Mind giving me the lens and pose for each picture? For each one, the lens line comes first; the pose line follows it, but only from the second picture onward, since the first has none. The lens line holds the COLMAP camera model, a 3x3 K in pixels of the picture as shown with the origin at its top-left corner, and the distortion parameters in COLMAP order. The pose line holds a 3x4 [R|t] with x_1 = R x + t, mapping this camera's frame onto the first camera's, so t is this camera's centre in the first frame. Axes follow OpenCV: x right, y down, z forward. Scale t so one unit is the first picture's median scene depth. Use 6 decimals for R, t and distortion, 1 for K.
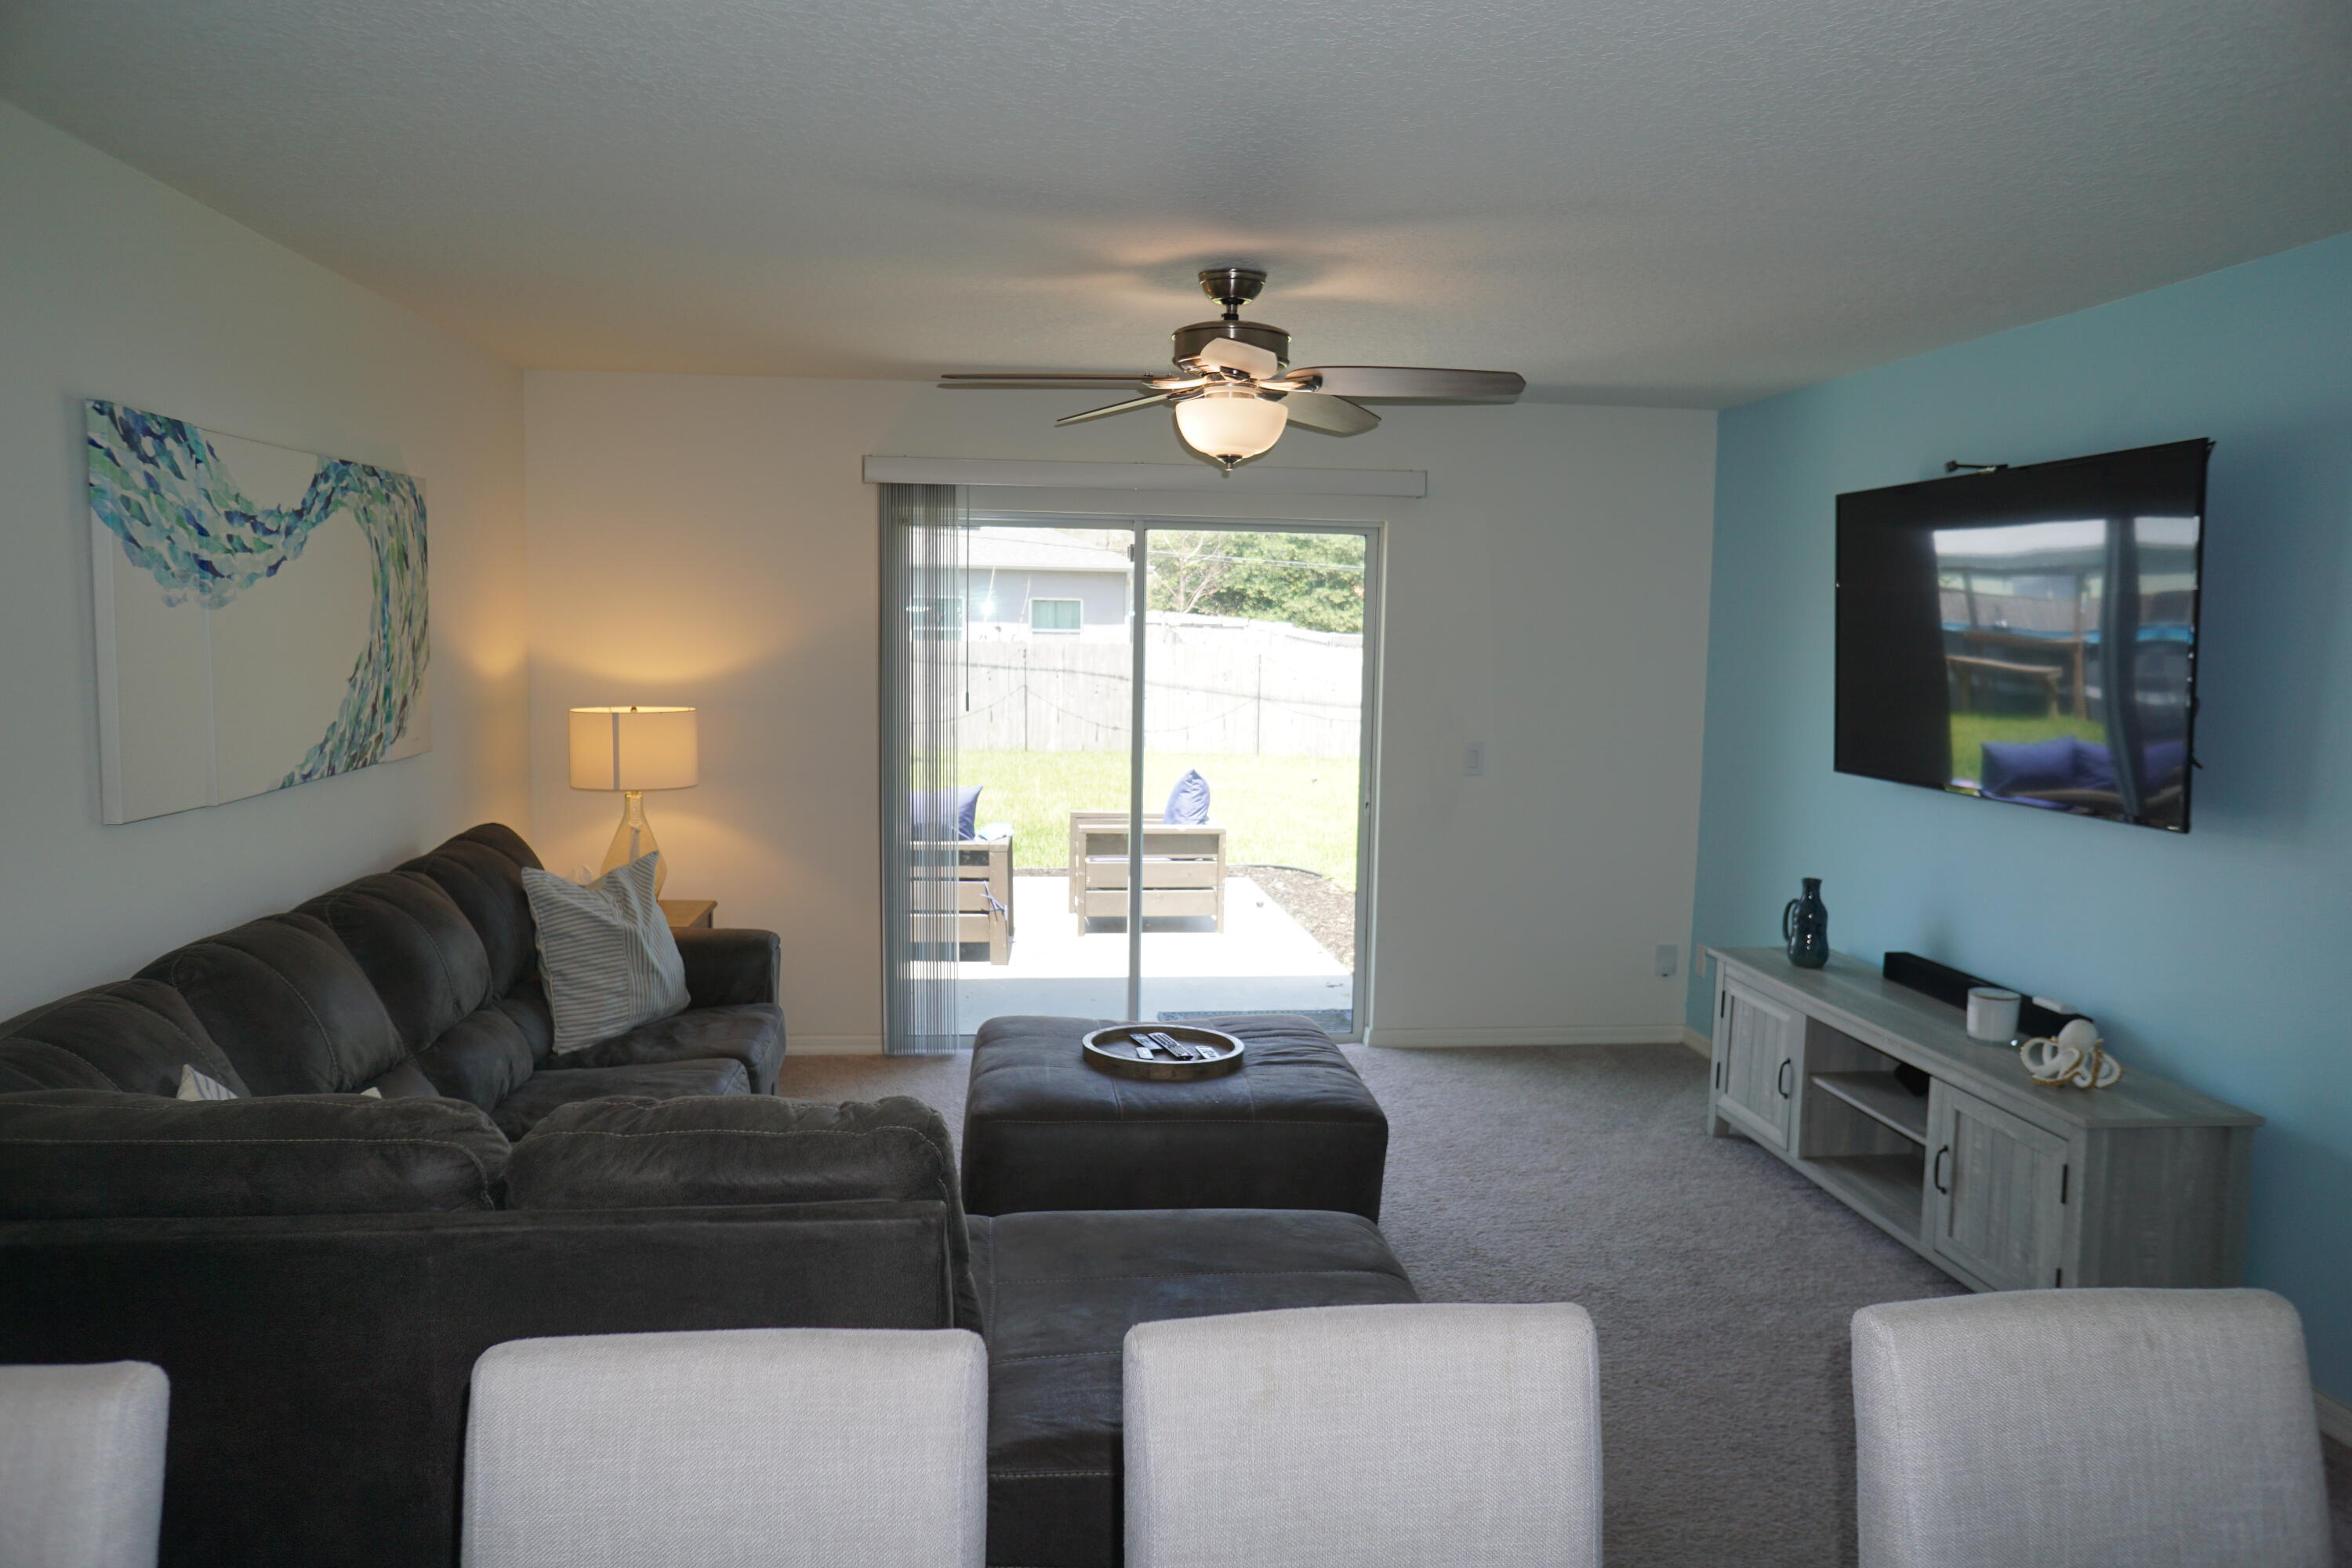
lens RADIAL K [[1590.2, 0, 1182.4], [0, 1590.2, 792.1], [0, 0, 1]] dist [-0.065438, 0.095262]
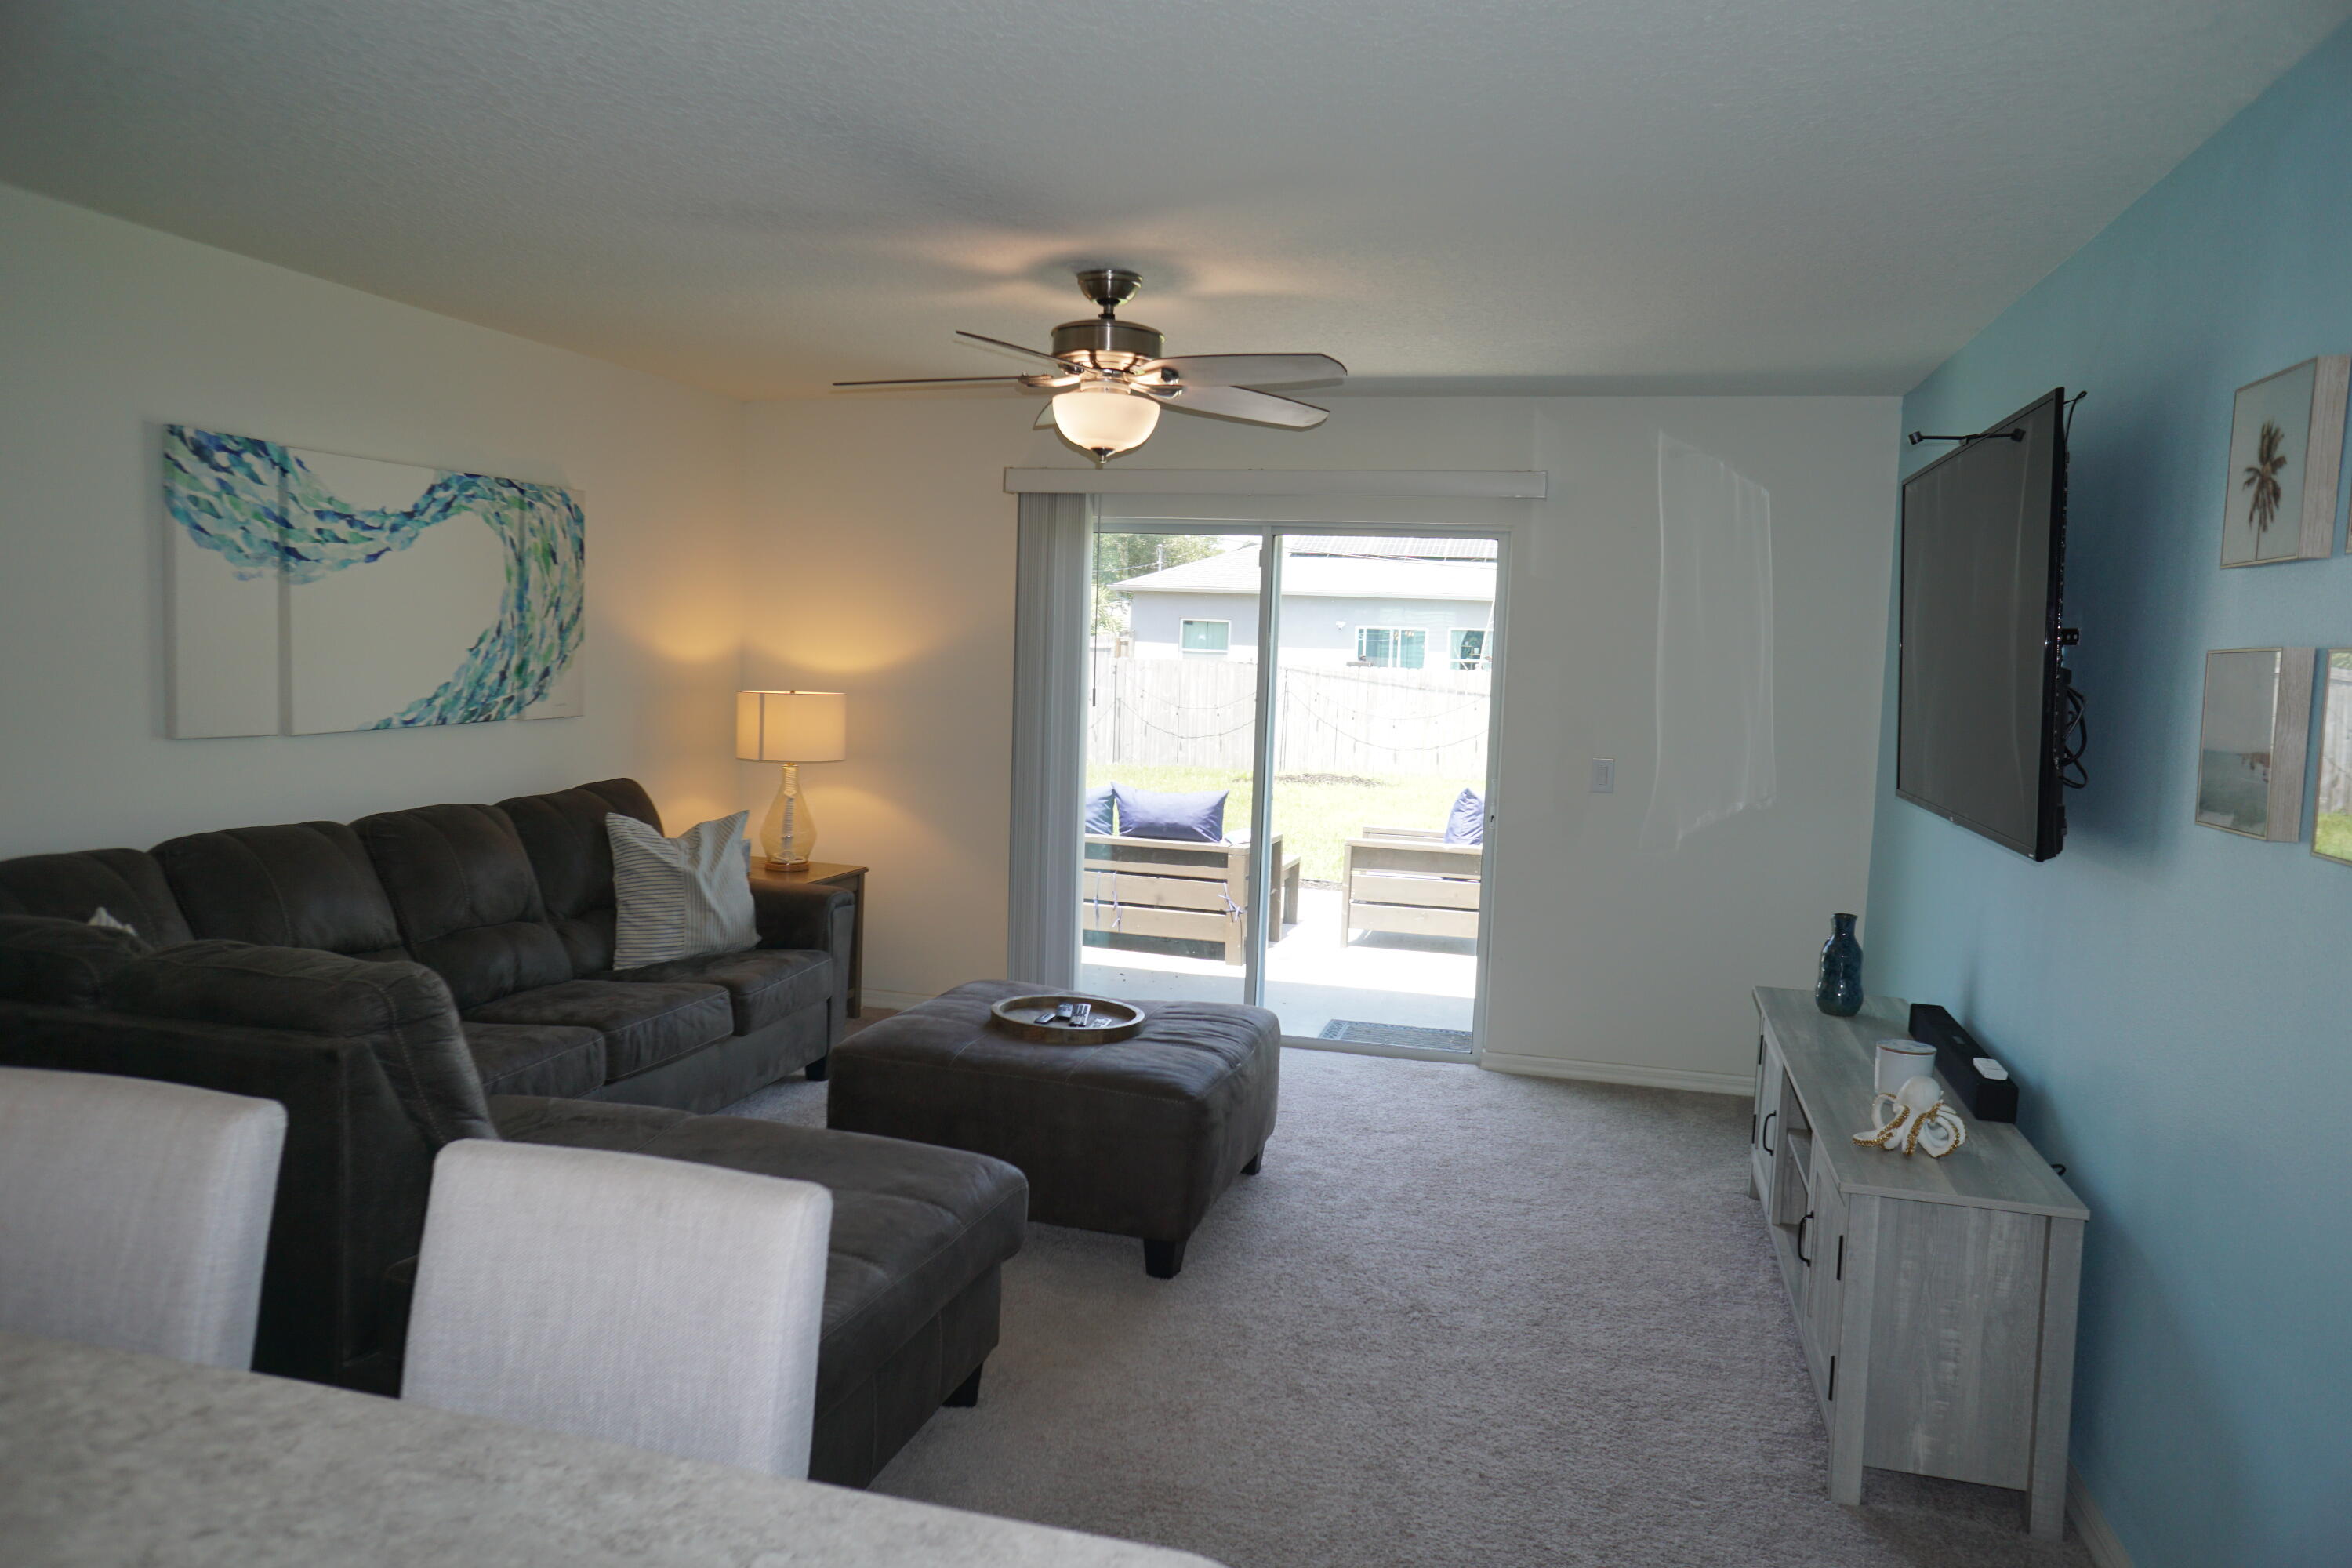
lens RADIAL K [[1590.2, 0, 1182.4], [0, 1590.2, 792.1], [0, 0, 1]] dist [-0.065438, 0.095262]
pose [[0.928827, 0.050150, -0.367105, 0.458325], [-0.058706, 0.998201, -0.012170, 0.023177], [0.365834, 0.032855, 0.930100, 0.051694]]
